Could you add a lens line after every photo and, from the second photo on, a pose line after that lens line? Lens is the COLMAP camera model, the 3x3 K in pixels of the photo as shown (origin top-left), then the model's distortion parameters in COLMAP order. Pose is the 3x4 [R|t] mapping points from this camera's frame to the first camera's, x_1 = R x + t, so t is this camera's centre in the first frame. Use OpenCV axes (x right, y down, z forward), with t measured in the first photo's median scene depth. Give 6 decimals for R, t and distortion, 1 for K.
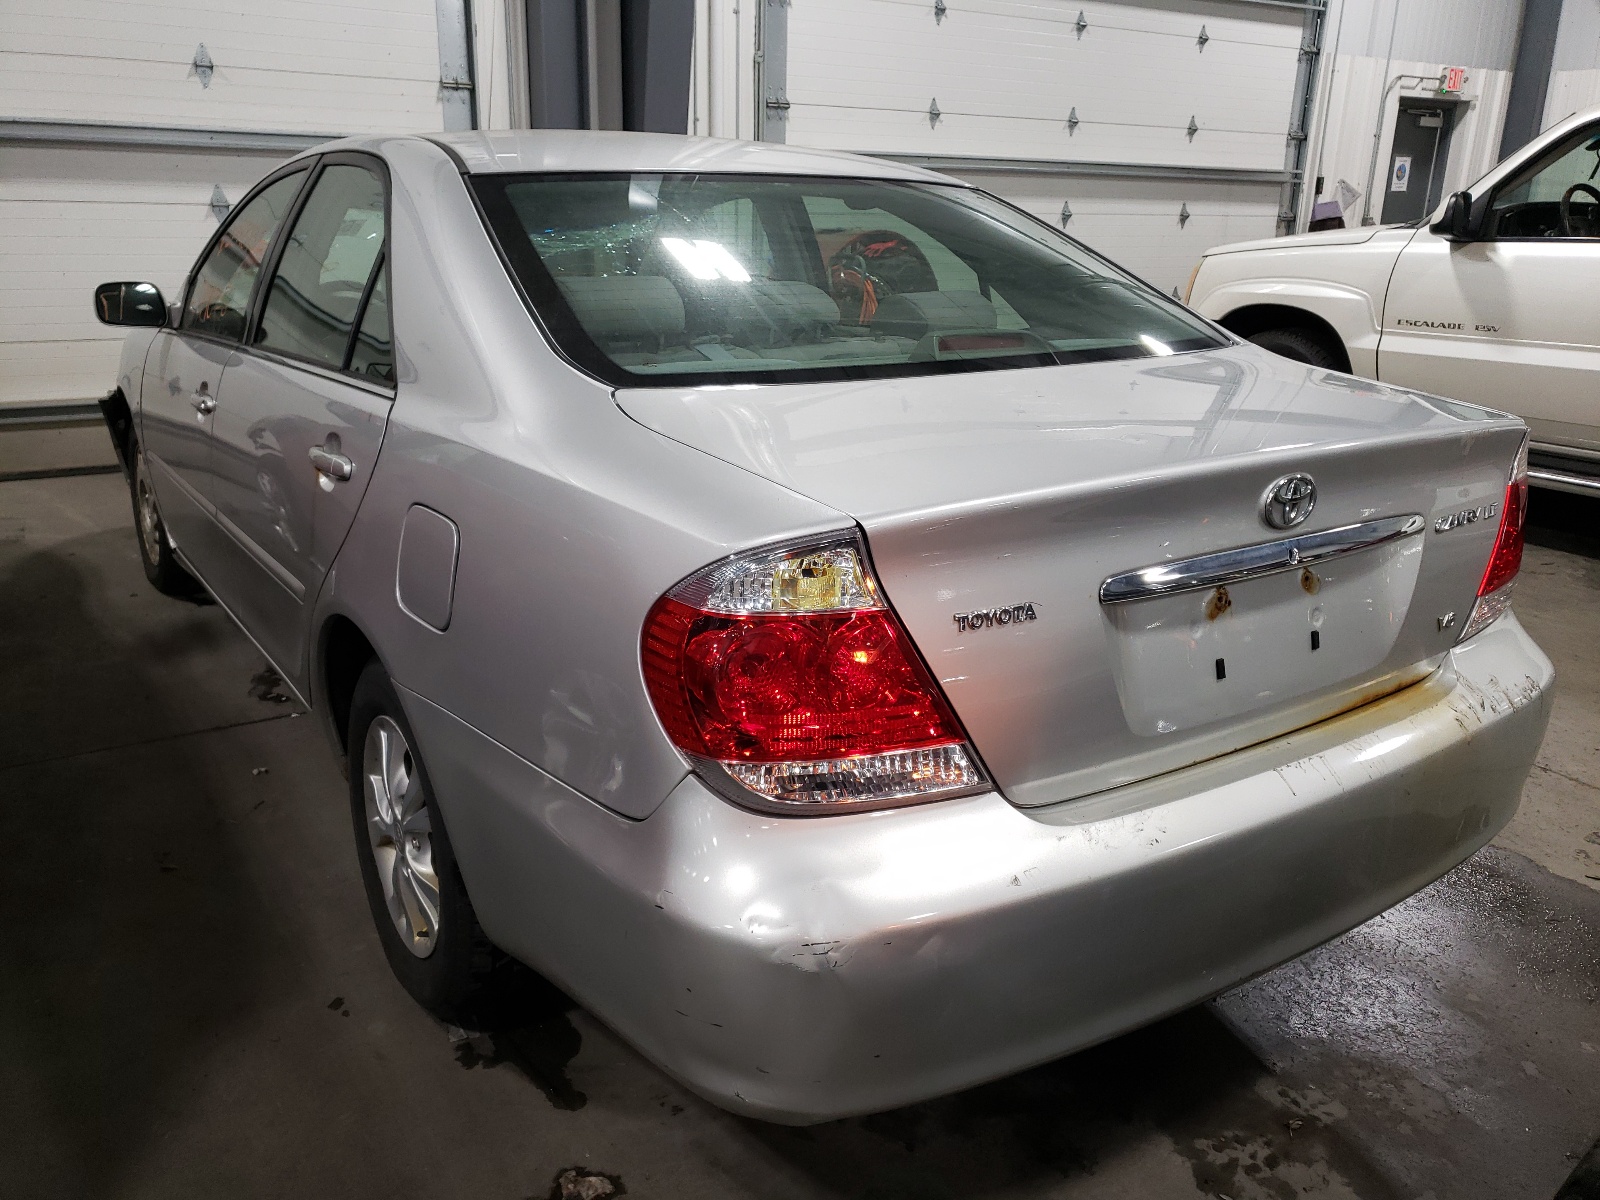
lens RADIAL K [[1223.6, 0, 800.0], [0, 1223.6, 600.0], [0, 0, 1]] dist [0.010260, 0.005974]
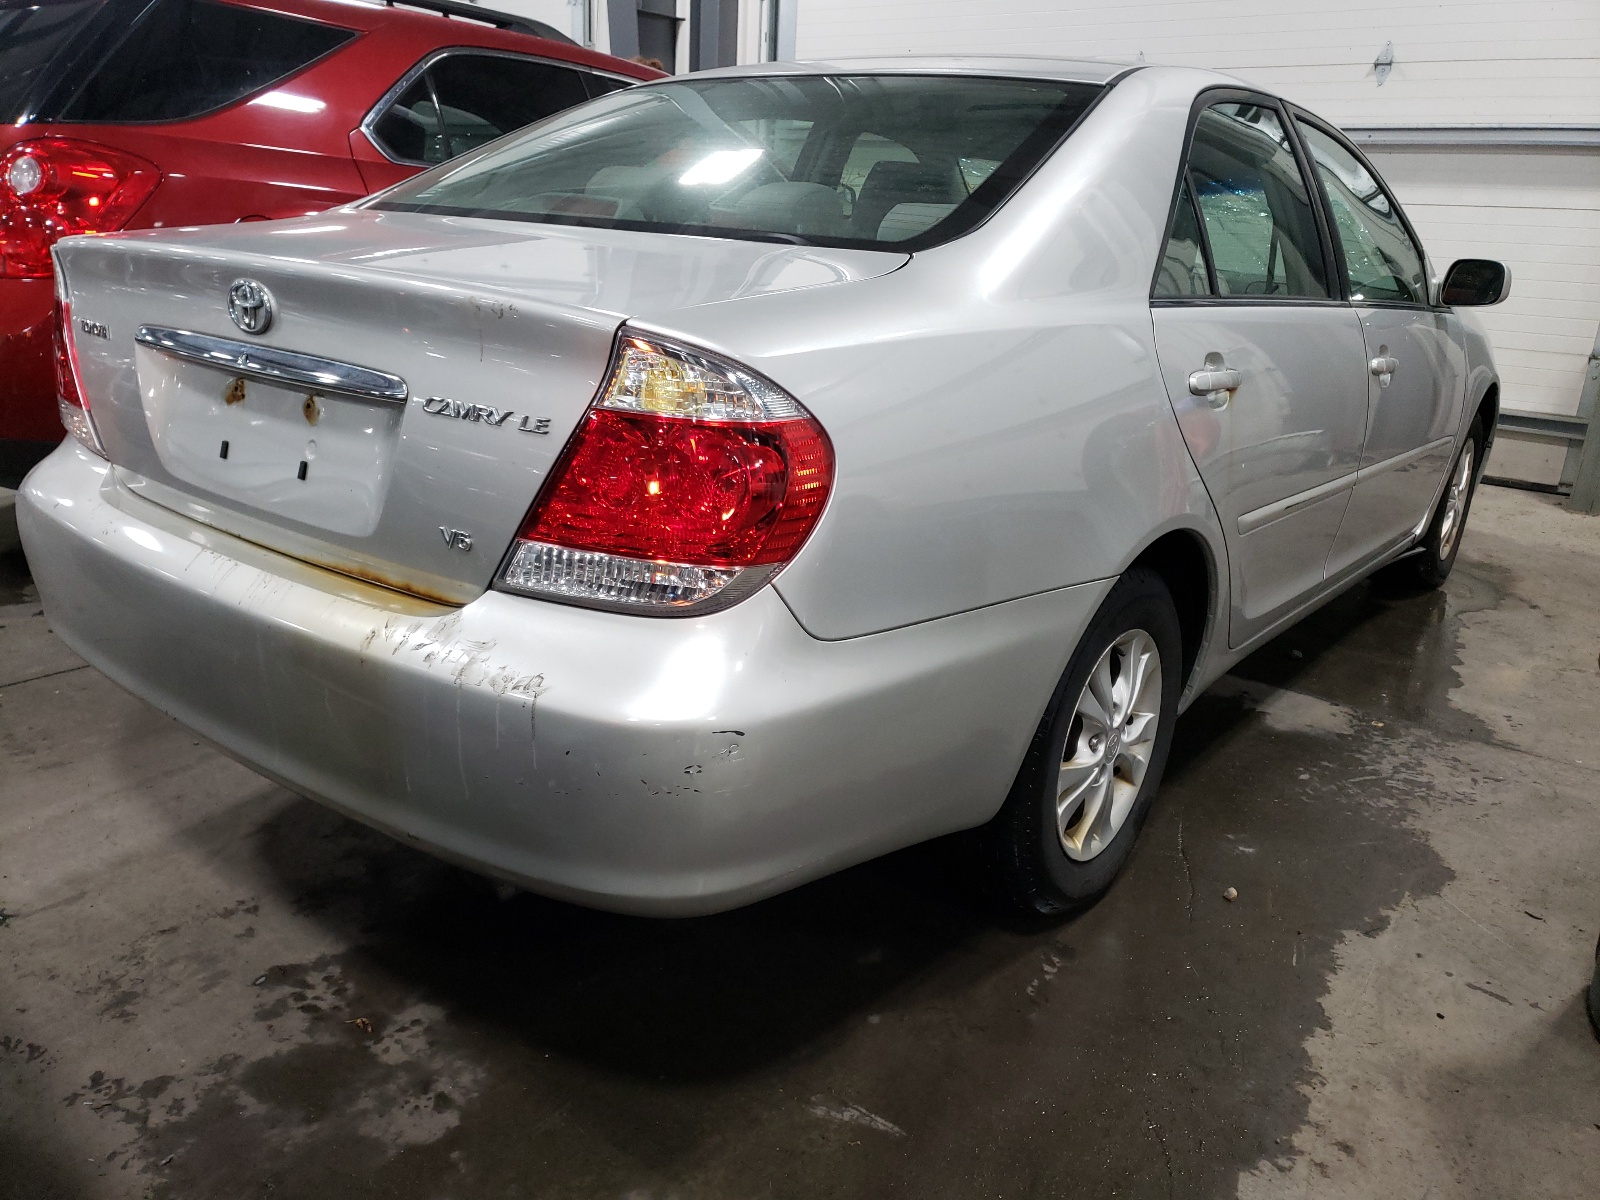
lens RADIAL K [[1223.6, 0, 800.0], [0, 1223.6, 600.0], [0, 0, 1]] dist [0.010260, 0.005974]
pose [[0.331746, 0.290964, -0.897376, 1.471176], [-0.325908, 0.928026, 0.180418, -0.179494], [0.885284, 0.232609, 0.402697, 0.980353]]
